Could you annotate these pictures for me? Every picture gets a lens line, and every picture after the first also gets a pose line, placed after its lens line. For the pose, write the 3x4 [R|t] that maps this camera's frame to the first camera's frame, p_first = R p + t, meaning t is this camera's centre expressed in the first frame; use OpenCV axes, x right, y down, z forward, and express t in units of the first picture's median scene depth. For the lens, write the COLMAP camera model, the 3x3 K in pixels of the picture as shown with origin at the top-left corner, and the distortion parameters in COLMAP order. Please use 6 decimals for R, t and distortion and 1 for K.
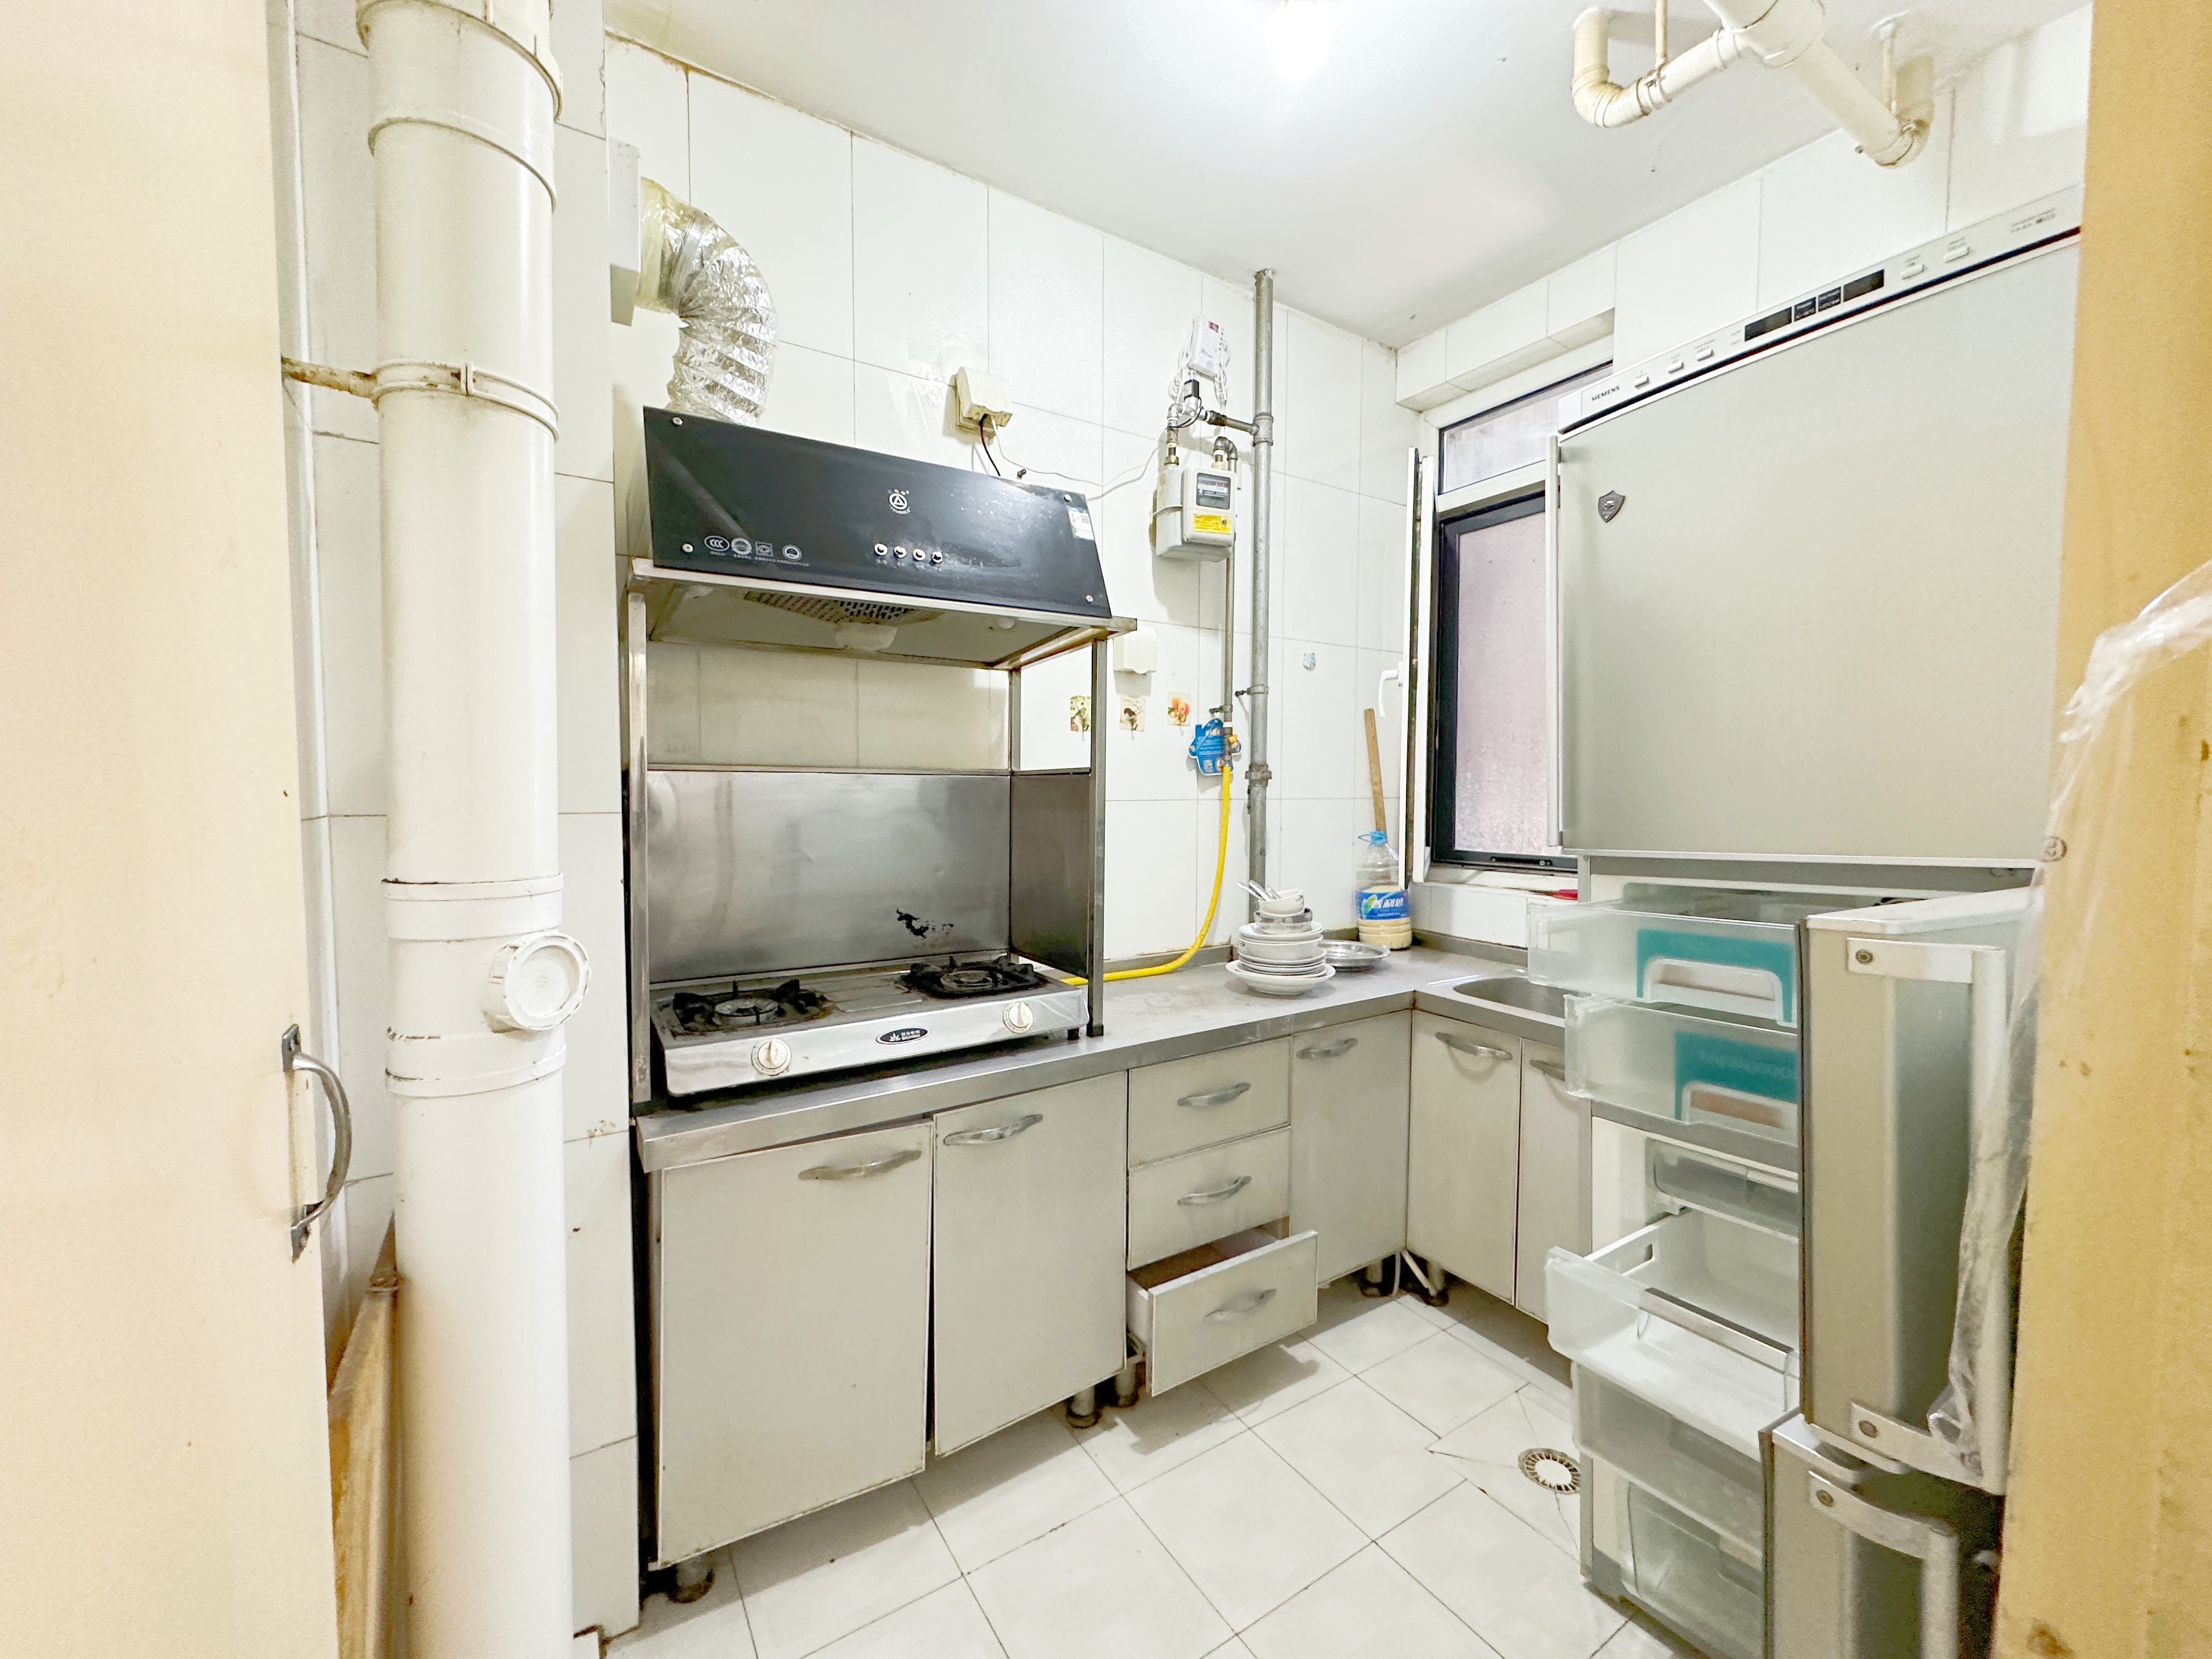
lens RADIAL K [[885.5, 0, 1107.4], [0, 885.5, 819.1], [0, 0, 1]] dist [0.002783, 0.000084]
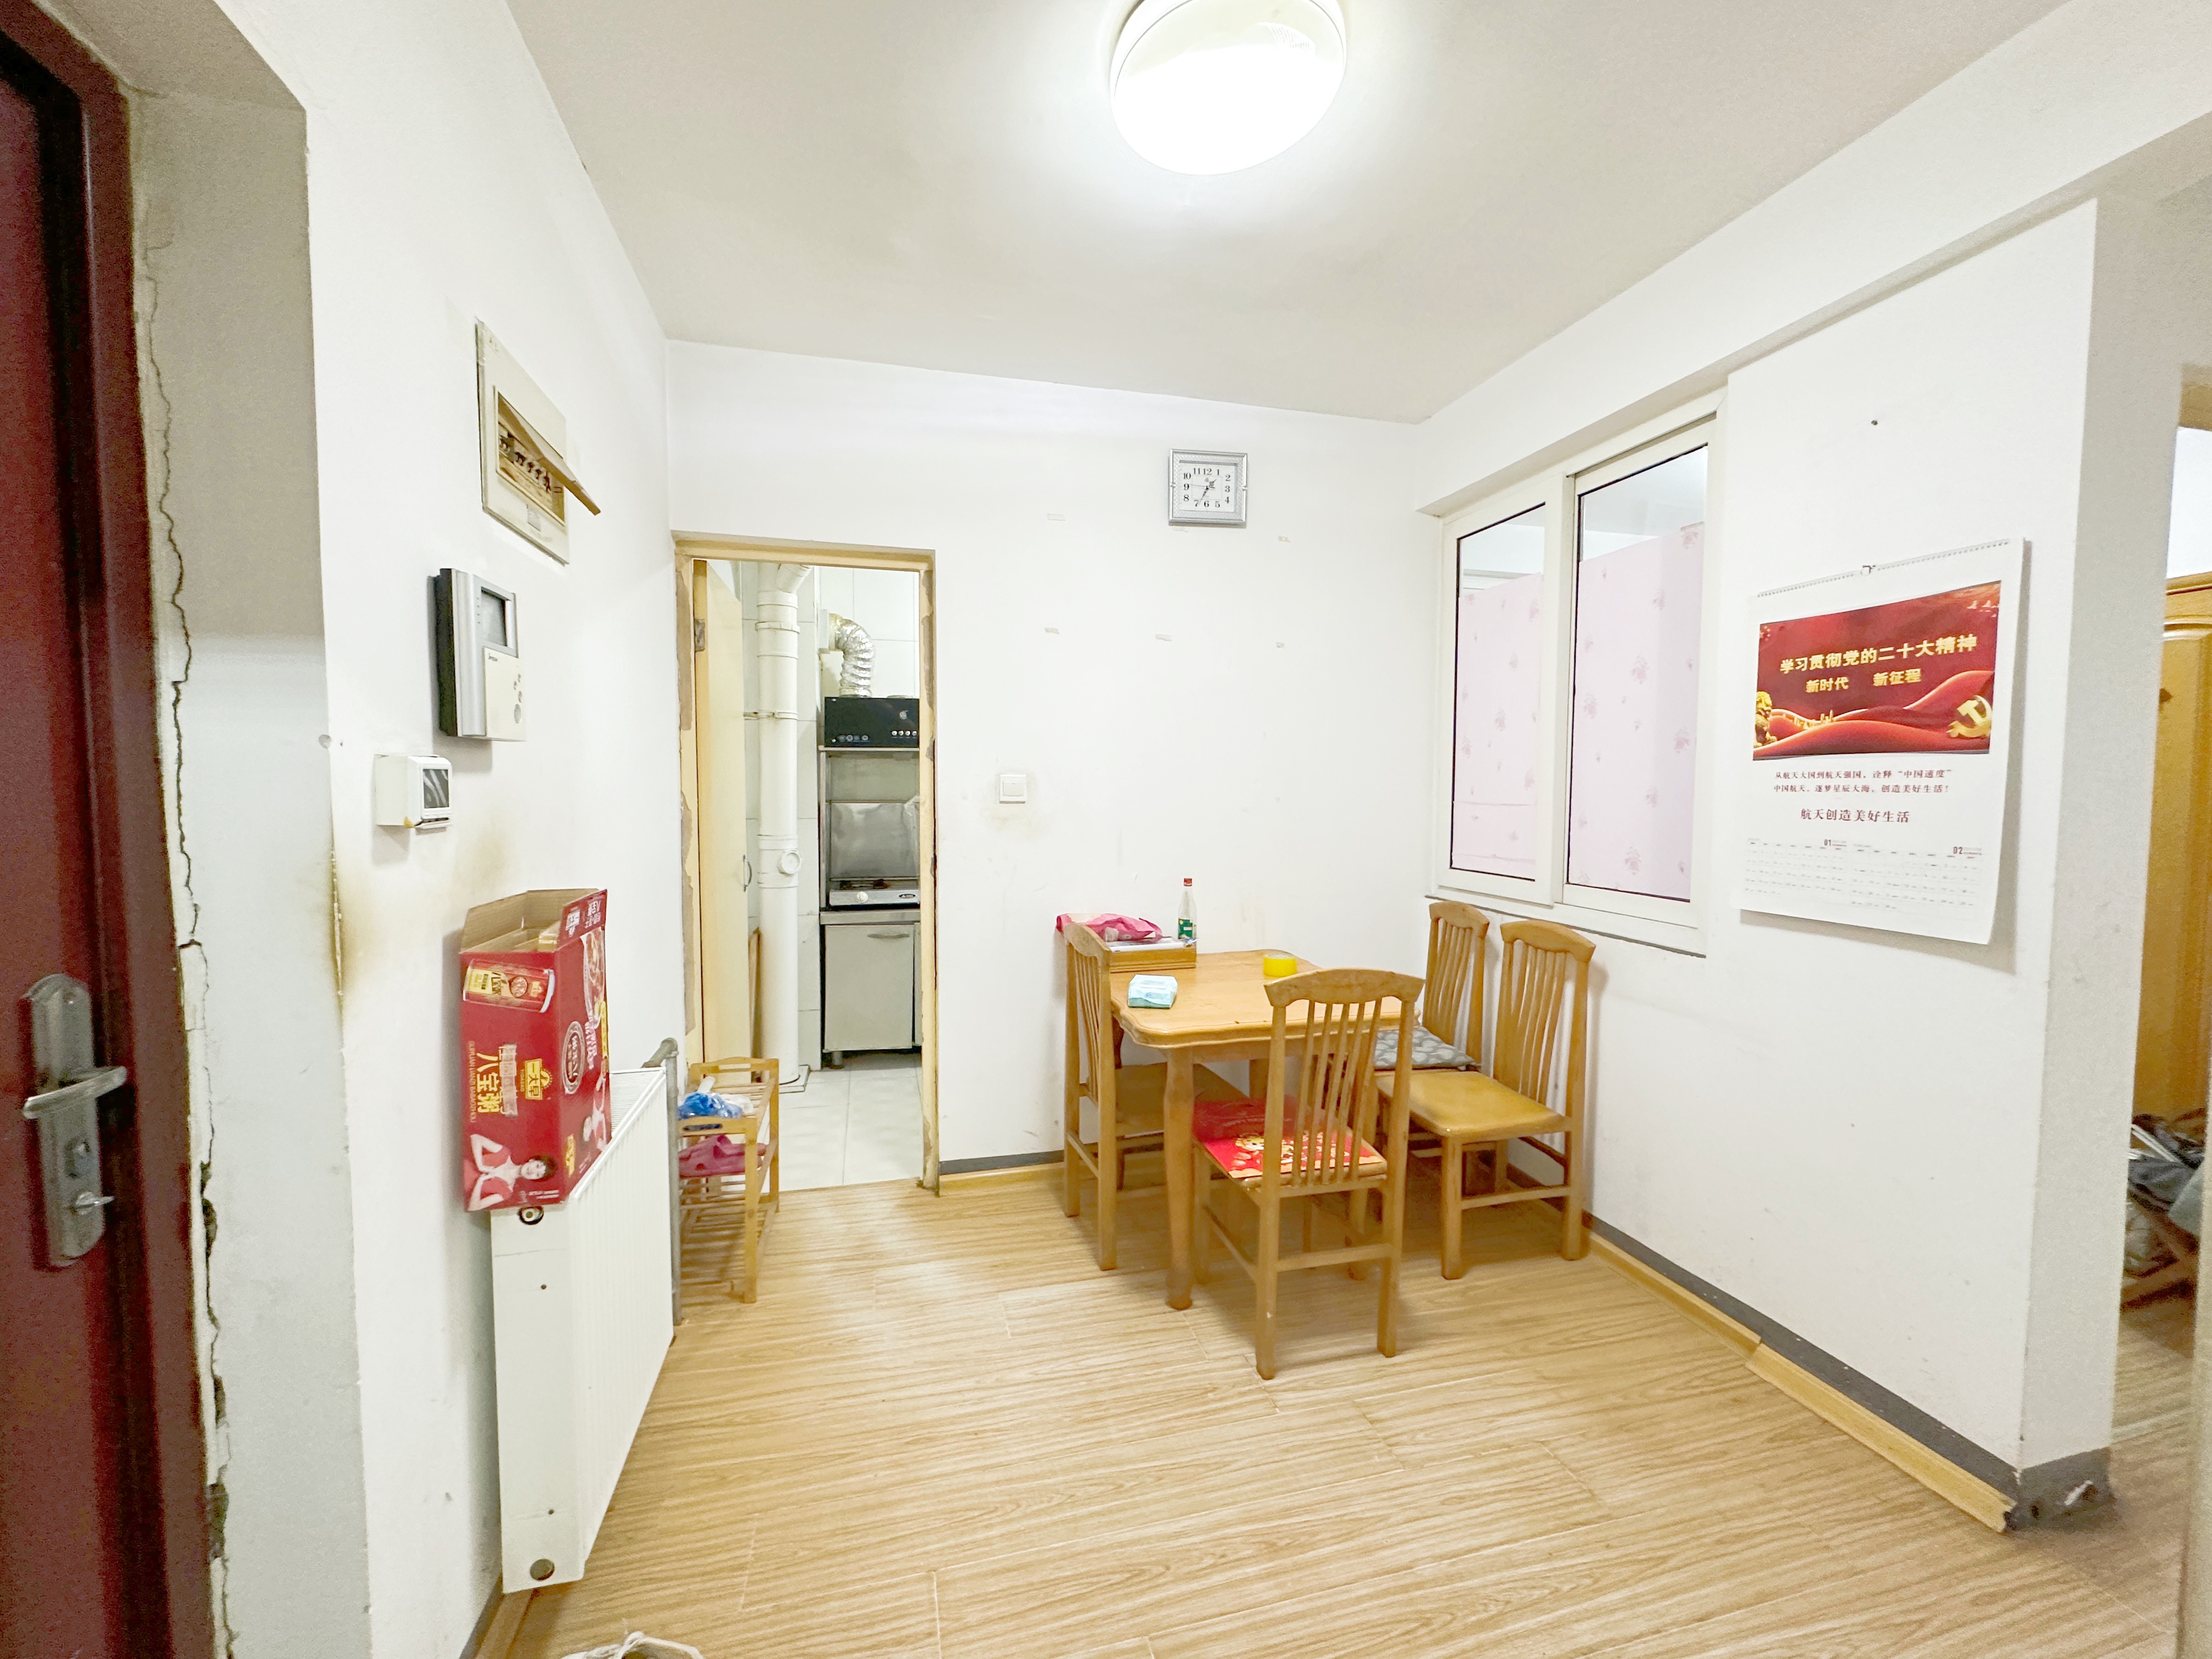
lens RADIAL K [[885.5, 0, 1106.7], [0, 885.5, 832.6], [0, 0, 1]] dist [0.002783, 0.000084]
pose [[0.952248, 0.012374, -0.305074, 1.462745], [-0.012410, 0.999921, 0.001822, 0.024529], [0.305072, 0.002052, 0.952327, -1.789267]]
